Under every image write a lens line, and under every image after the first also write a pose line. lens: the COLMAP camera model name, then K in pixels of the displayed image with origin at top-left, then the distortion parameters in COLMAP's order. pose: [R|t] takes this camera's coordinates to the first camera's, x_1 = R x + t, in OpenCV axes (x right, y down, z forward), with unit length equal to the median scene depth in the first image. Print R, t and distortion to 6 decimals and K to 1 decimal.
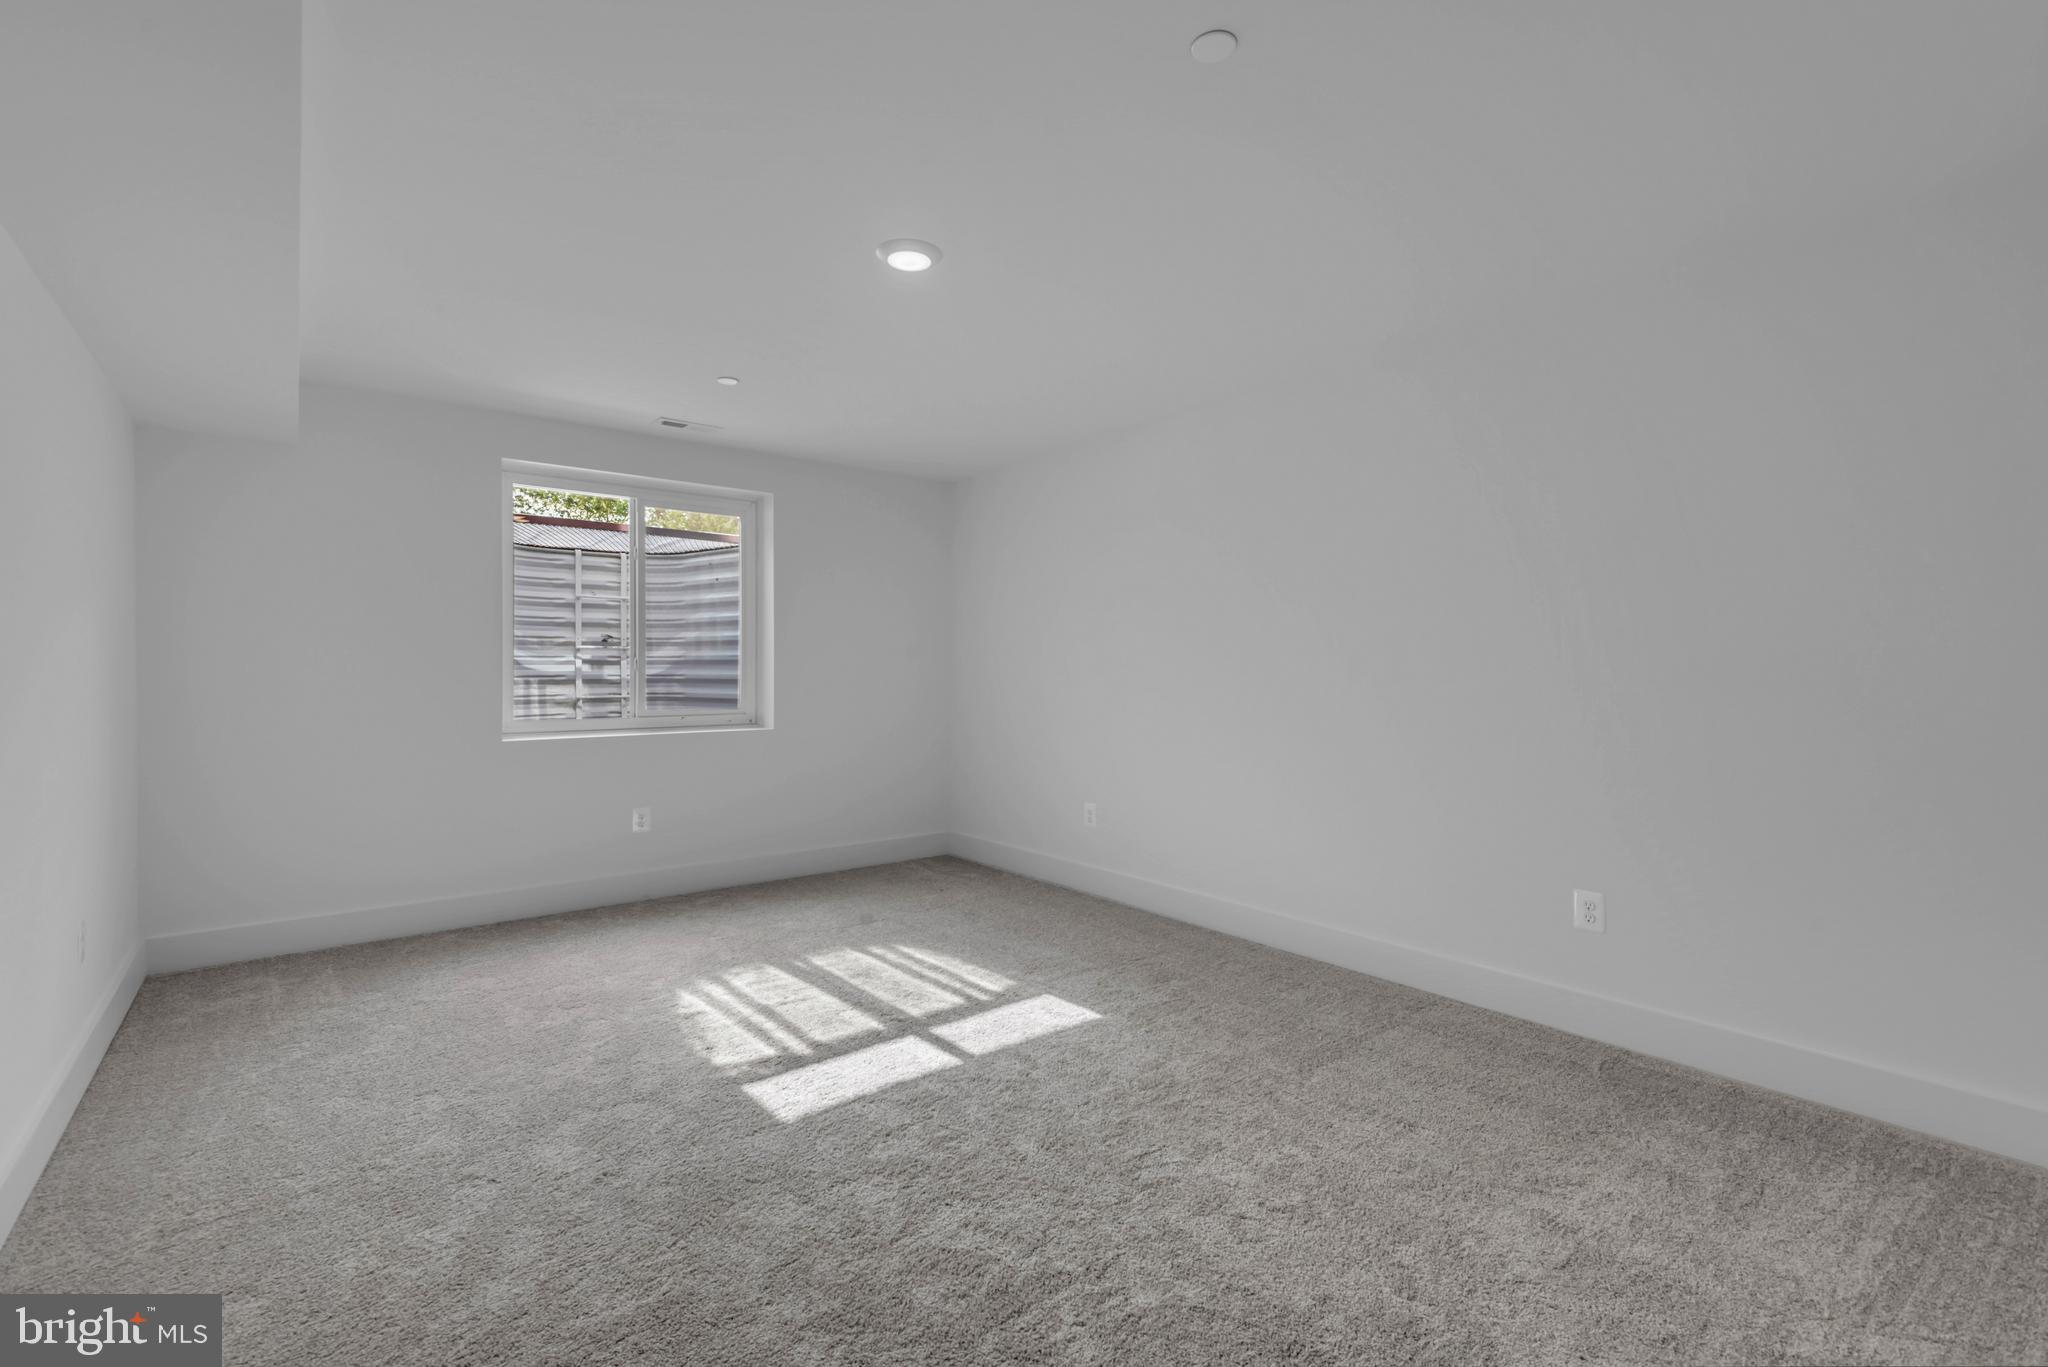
lens RADIAL K [[921.5, 0, 1017.0], [0, 921.5, 672.2], [0, 0, 1]] dist [0.015253, -0.000129]
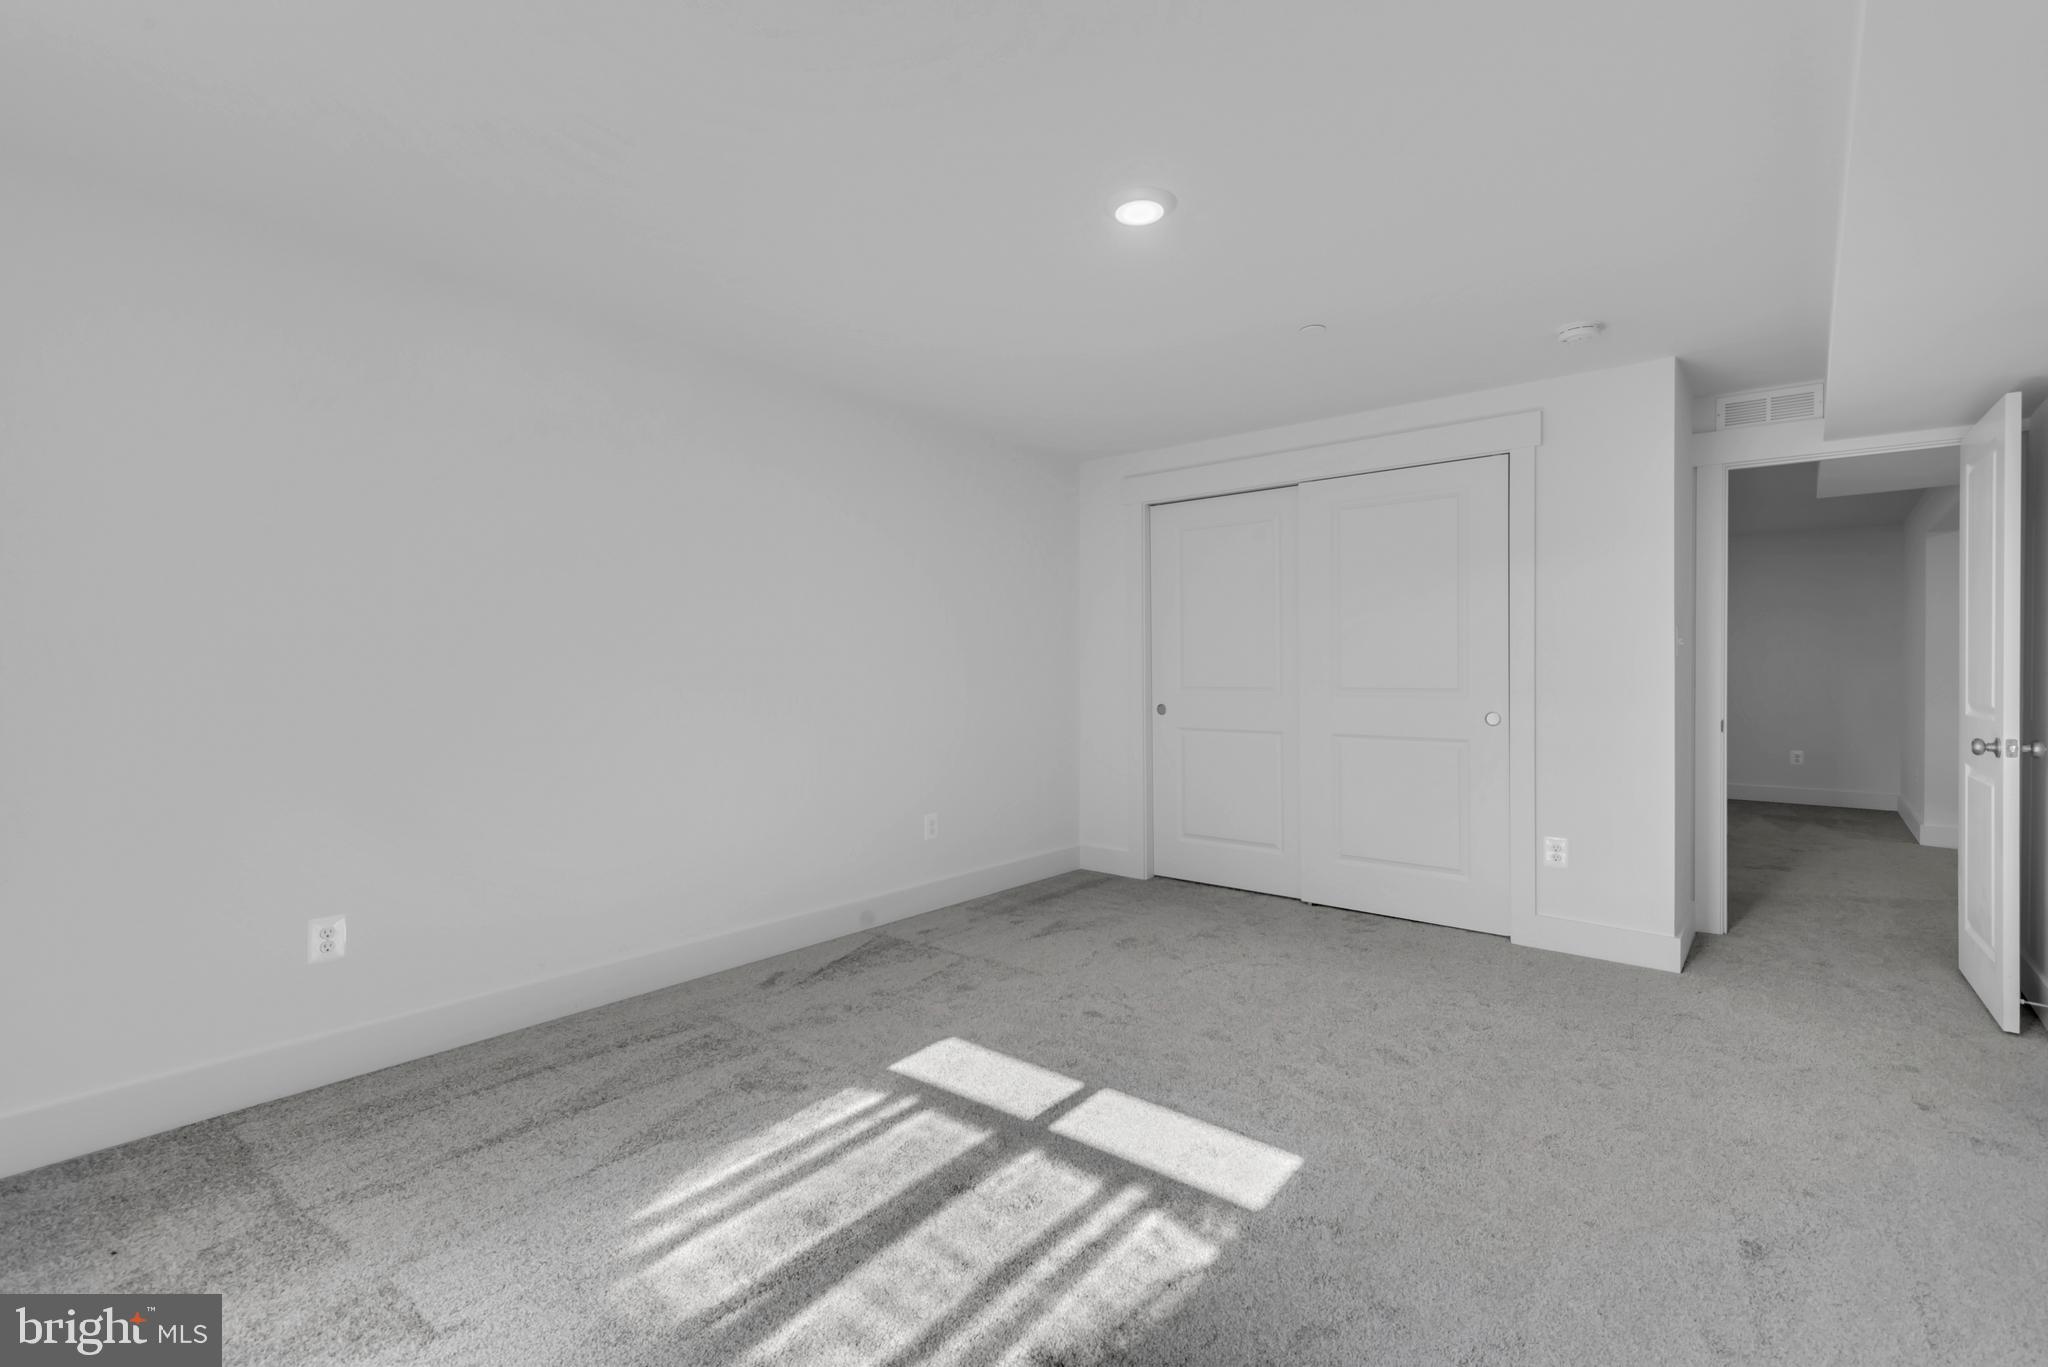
lens RADIAL K [[921.5, 0, 1017.0], [0, 921.5, 672.2], [0, 0, 1]] dist [0.015253, -0.000129]
pose [[-0.199003, -0.012359, 0.979921, -0.805016], [0.009632, 0.999848, 0.014566, -0.011735], [-0.979952, 0.012337, -0.198853, 1.072155]]
